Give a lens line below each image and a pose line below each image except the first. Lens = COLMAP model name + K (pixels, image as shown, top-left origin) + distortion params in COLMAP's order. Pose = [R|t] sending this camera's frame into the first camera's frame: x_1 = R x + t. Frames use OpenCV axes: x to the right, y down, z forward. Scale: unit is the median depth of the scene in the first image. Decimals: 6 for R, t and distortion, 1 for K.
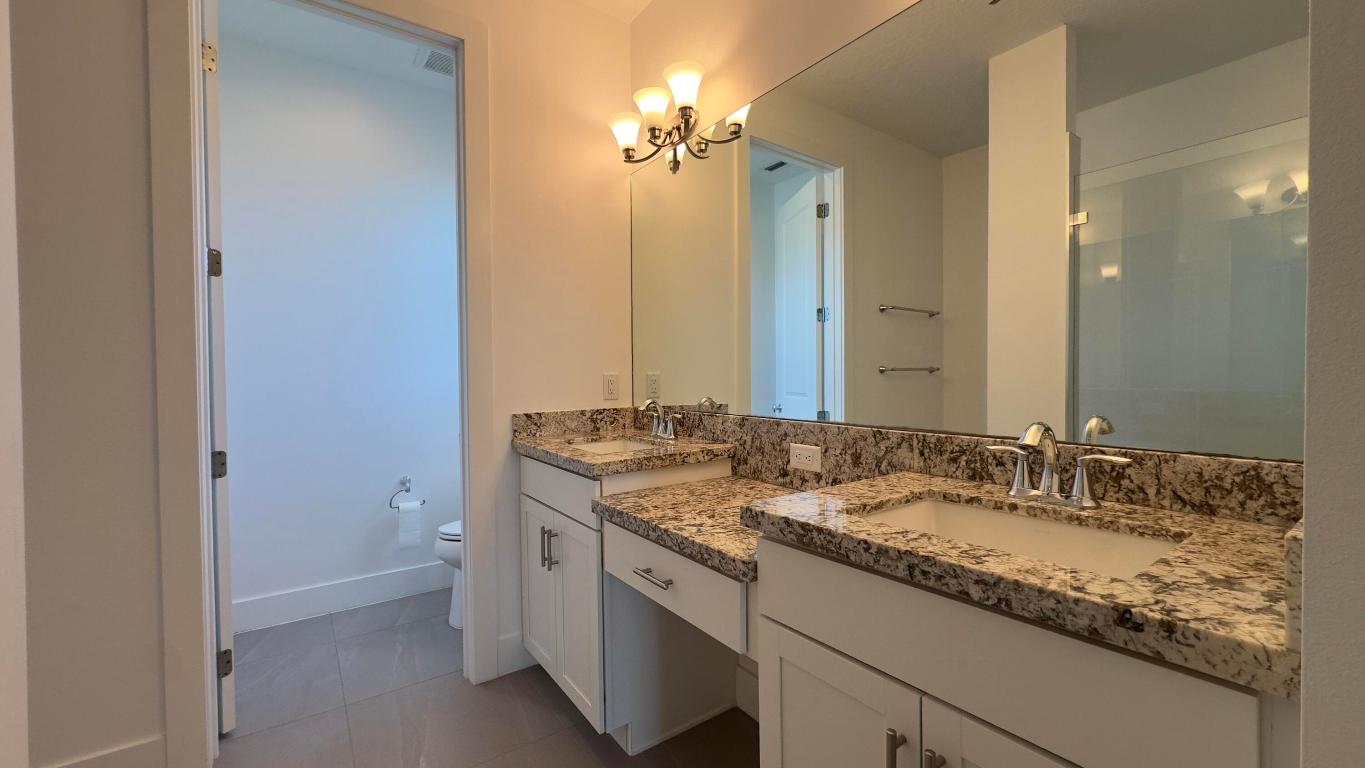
lens RADIAL K [[545.7, 0, 681.2], [0, 545.7, 383.2], [0, 0, 1]] dist [-0.002557, 0.000527]
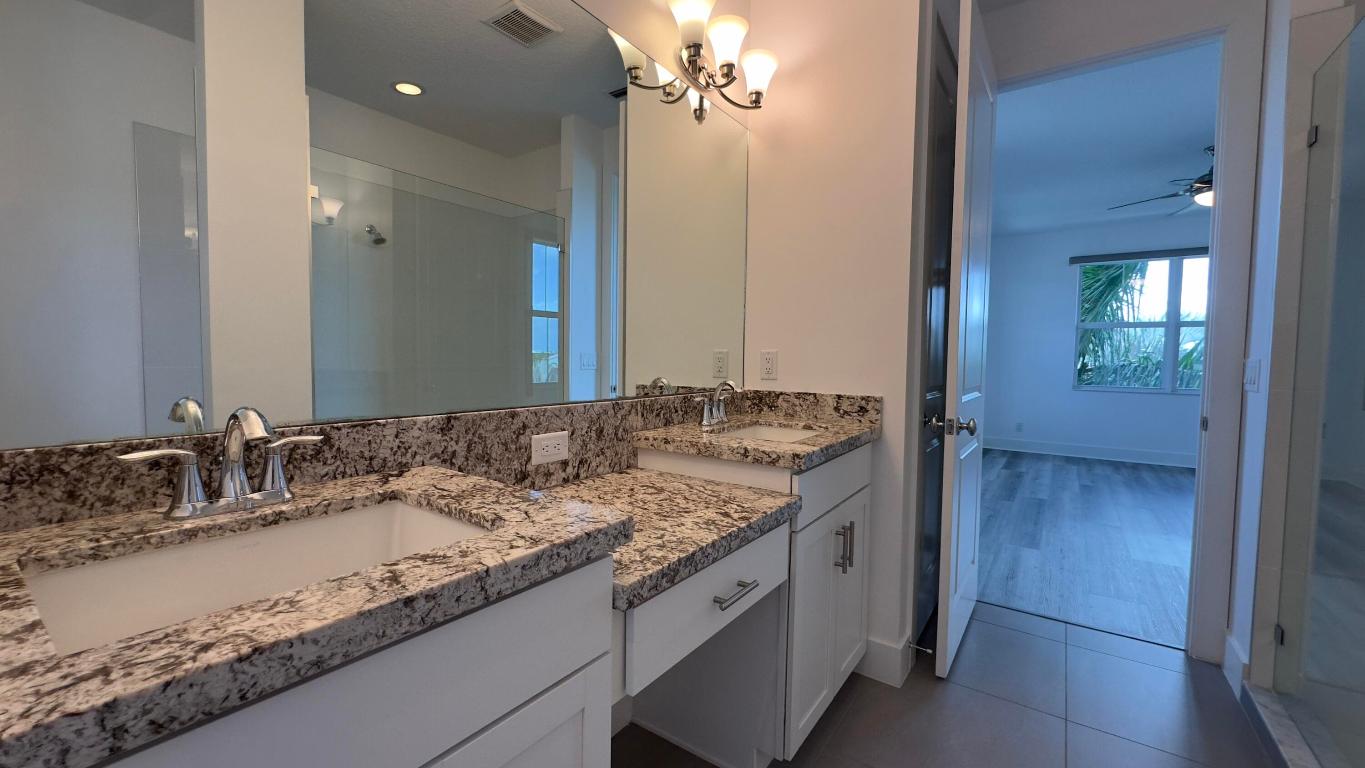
lens RADIAL K [[532.8, 0, 682.5], [0, 532.8, 384.0], [0, 0, 1]] dist [-0.003819, -0.000045]
pose [[-0.312183, -0.037492, 0.949282, -0.672103], [0.013661, 0.998941, 0.043946, 0.003453], [-0.949924, 0.026687, -0.311341, 1.144869]]
